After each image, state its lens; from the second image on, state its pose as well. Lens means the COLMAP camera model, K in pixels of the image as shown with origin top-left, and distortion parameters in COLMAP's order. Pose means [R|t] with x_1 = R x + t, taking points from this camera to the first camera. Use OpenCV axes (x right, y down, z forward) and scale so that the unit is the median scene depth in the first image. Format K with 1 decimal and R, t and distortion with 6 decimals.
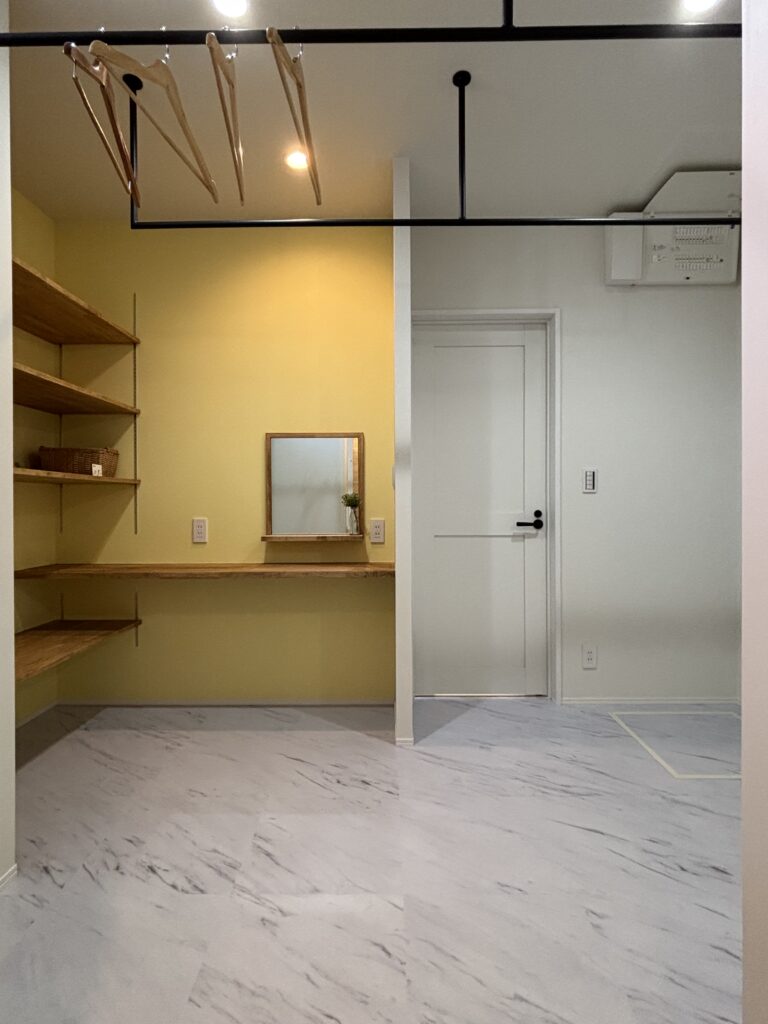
lens RADIAL K [[483.0, 0, 384.0], [0, 483.0, 512.0], [0, 0, 1]] dist [-0.003519, -0.000468]
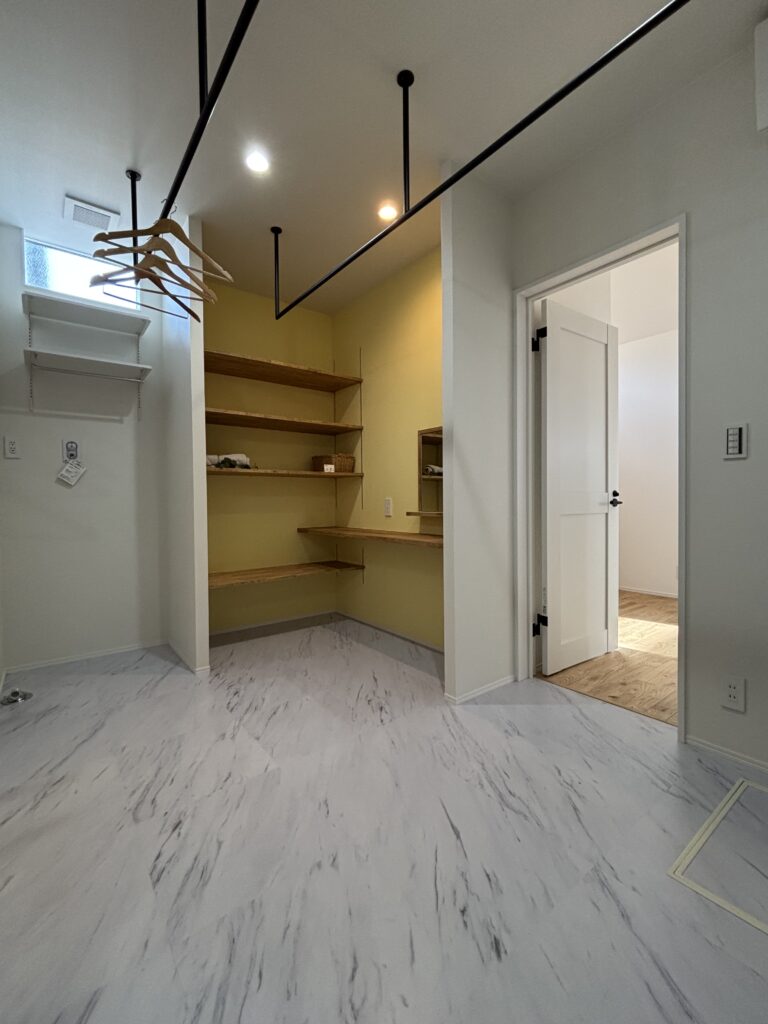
lens RADIAL K [[413.3, 0, 382.6], [0, 413.3, 507.1], [0, 0, 1]] dist [-0.001259, -0.000533]
pose [[0.652219, 0.011711, -0.757940, 0.603993], [0.007669, 0.999728, 0.022046, 0.013601], [0.757992, -0.020191, 0.651951, 0.251030]]
